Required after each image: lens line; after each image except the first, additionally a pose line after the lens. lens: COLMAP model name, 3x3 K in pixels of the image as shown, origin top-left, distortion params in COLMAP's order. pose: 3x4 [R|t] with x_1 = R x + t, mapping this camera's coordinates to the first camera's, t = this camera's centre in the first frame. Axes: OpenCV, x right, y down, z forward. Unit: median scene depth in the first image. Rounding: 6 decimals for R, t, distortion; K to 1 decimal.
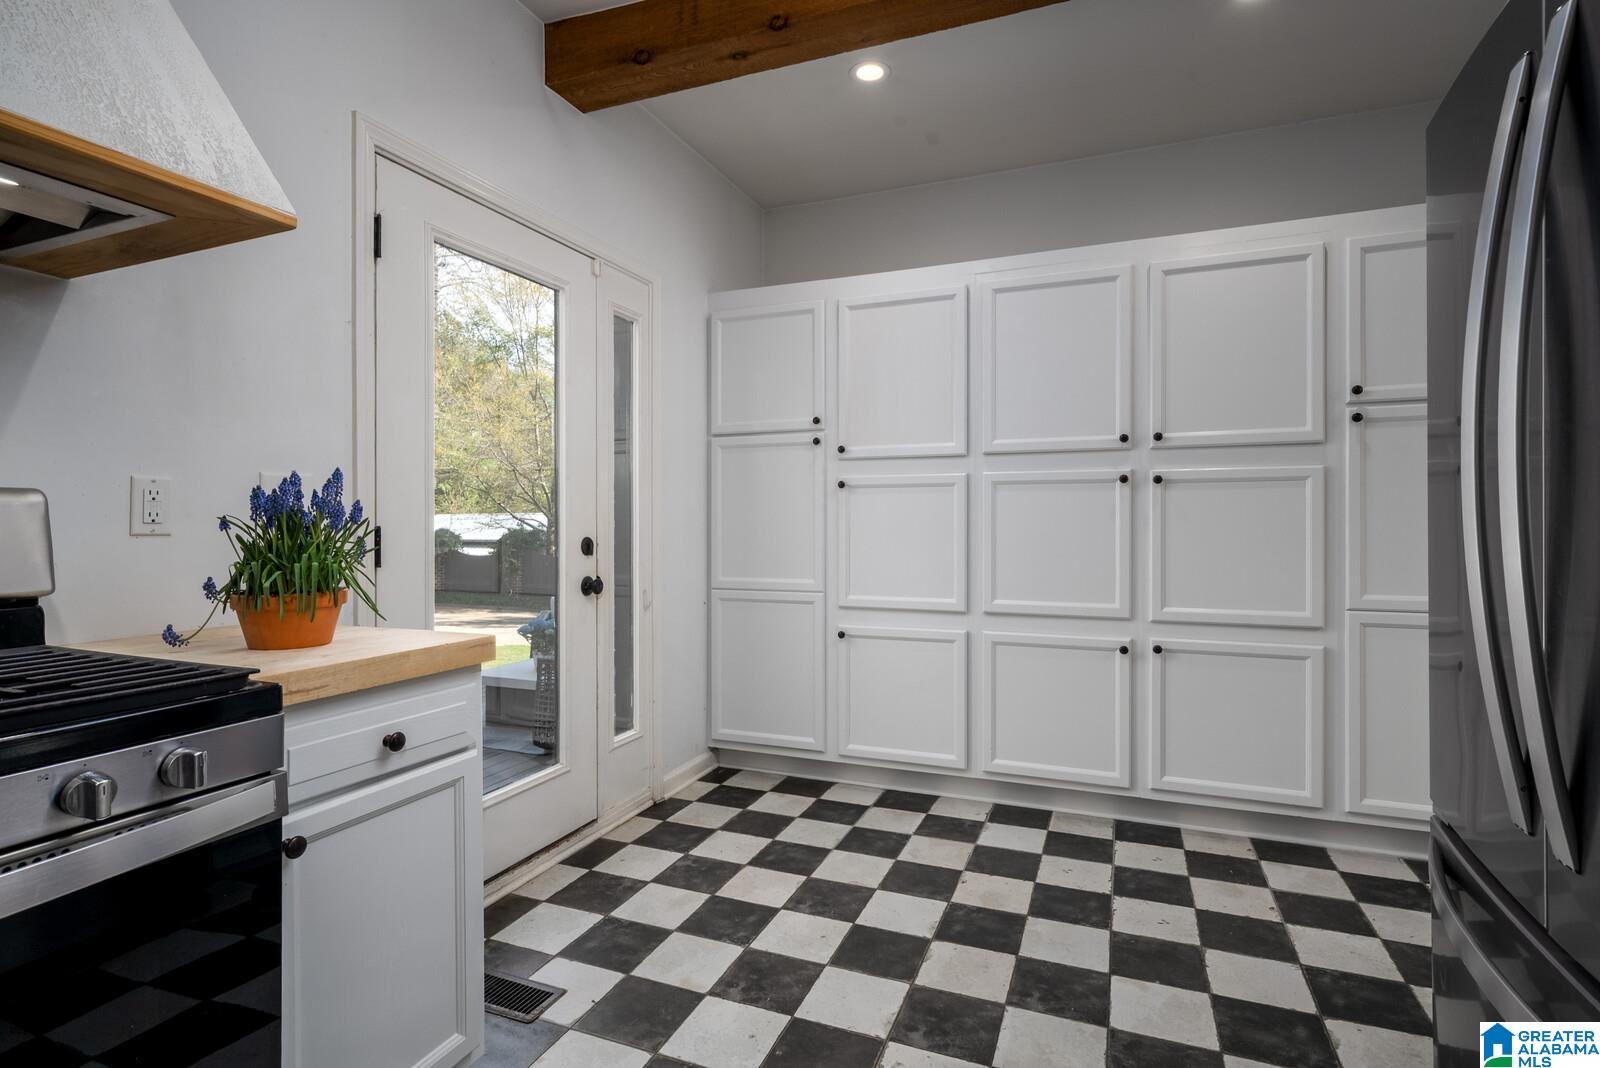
lens RADIAL K [[770.7, 0, 791.0], [0, 770.7, 536.6], [0, 0, 1]] dist [0.001619, -0.000819]
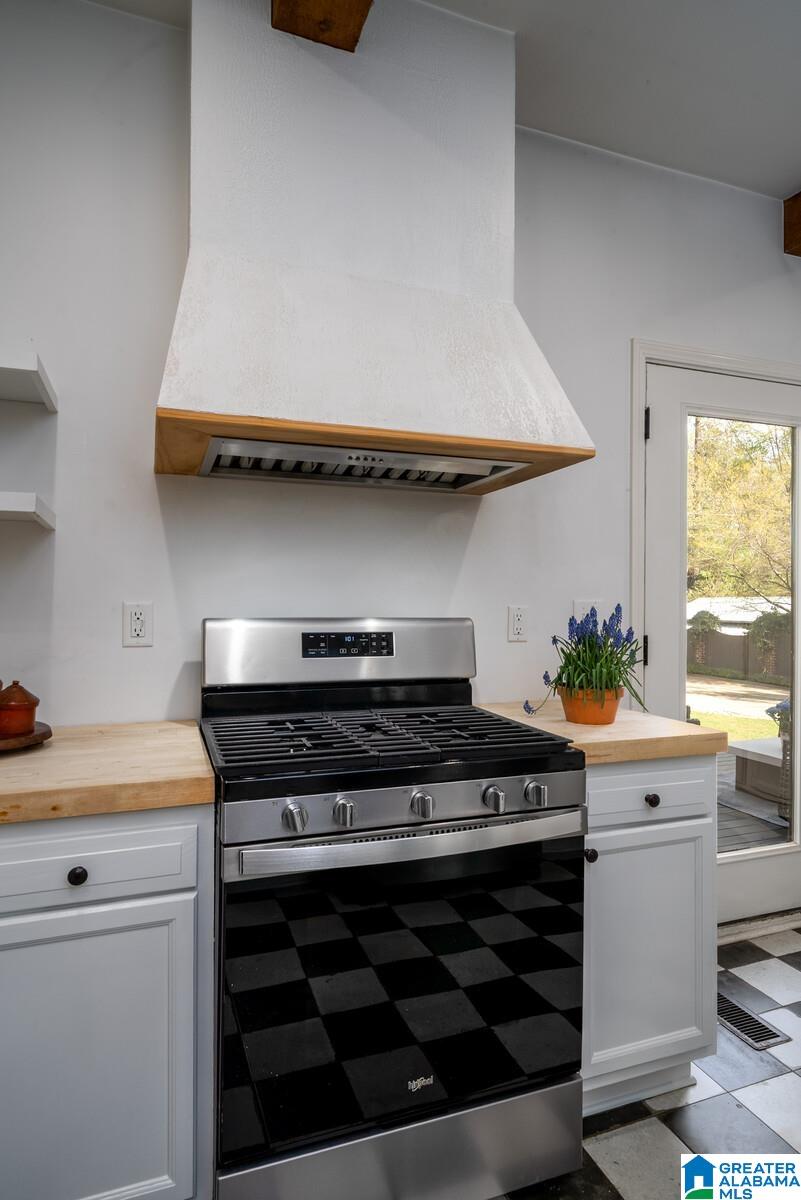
lens RADIAL K [[677.7, 0, 408.2], [0, 677.7, 607.8], [0, 0, 1]] dist [-0.006122, 0.002095]
pose [[0.668777, 0.003397, -0.743455, 0.095684], [-0.008575, 0.999958, -0.003145, -0.069449], [0.743414, 0.008478, 0.668778, -0.149344]]
